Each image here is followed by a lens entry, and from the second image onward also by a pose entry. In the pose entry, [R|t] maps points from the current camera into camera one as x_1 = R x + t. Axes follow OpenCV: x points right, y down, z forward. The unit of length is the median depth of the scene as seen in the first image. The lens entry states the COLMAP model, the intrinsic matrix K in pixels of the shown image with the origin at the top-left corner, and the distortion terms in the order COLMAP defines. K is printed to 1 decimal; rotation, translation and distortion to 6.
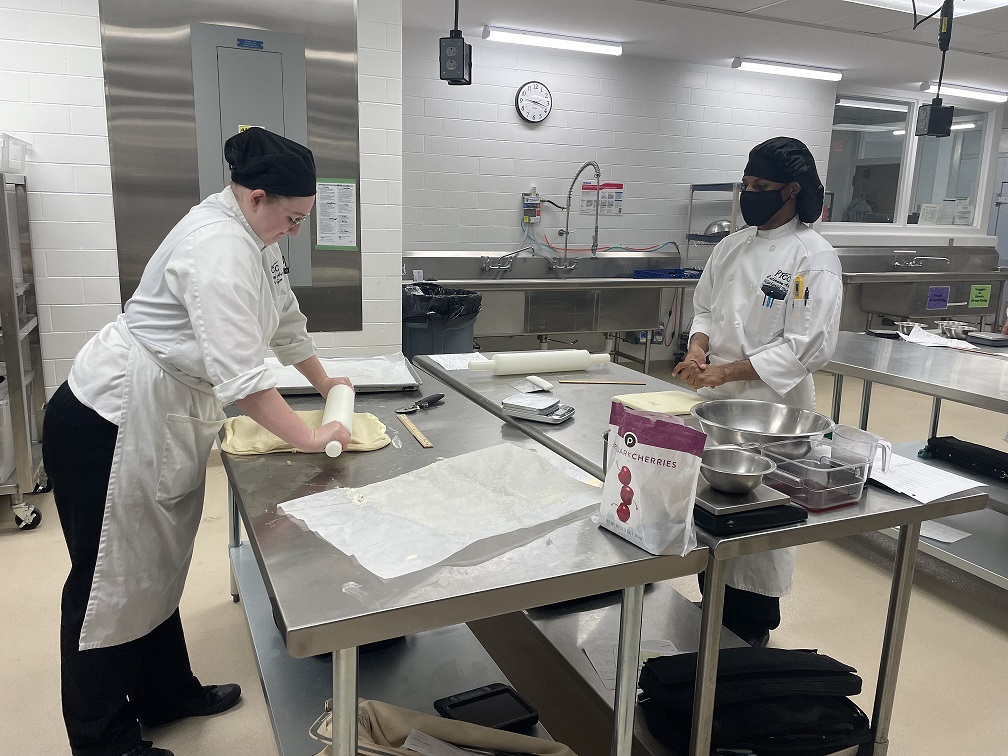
lens RADIAL K [[759.8, 0, 506.5], [0, 759.8, 364.5], [0, 0, 1]] dist [0.088857, -0.115662]
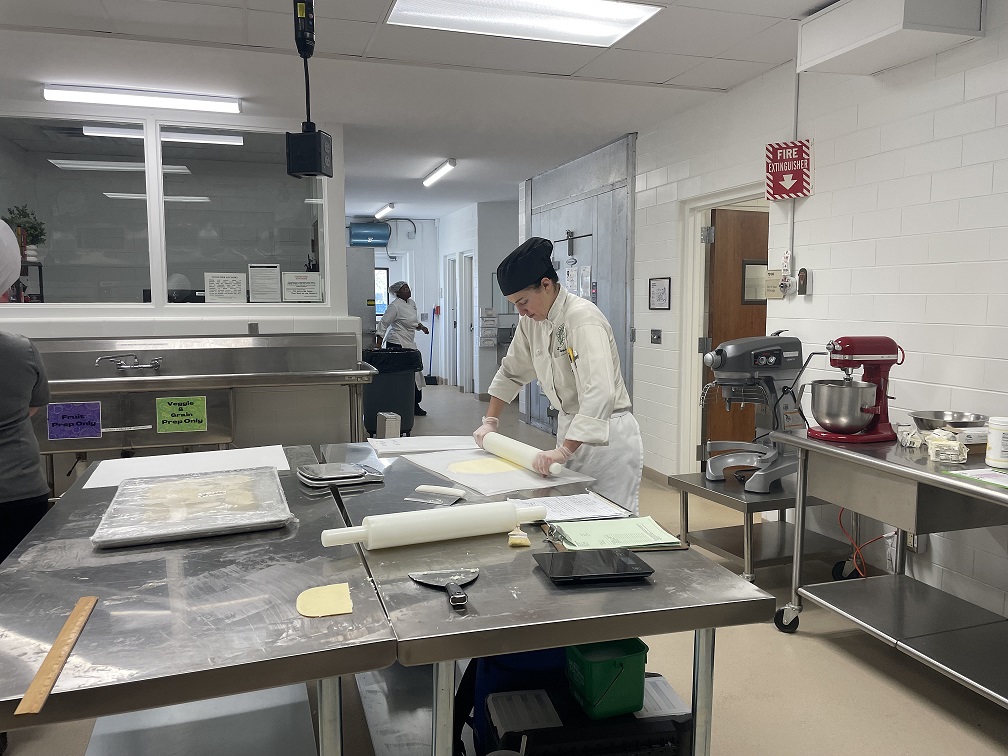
lens RADIAL K [[759.8, 0, 506.5], [0, 759.8, 364.5], [0, 0, 1]] dist [0.088857, -0.115662]
pose [[0.994279, -0.025657, -0.103684, 0.874796], [0.014116, 0.993771, -0.110548, -0.052380], [0.105874, 0.108452, 0.988448, 0.382454]]
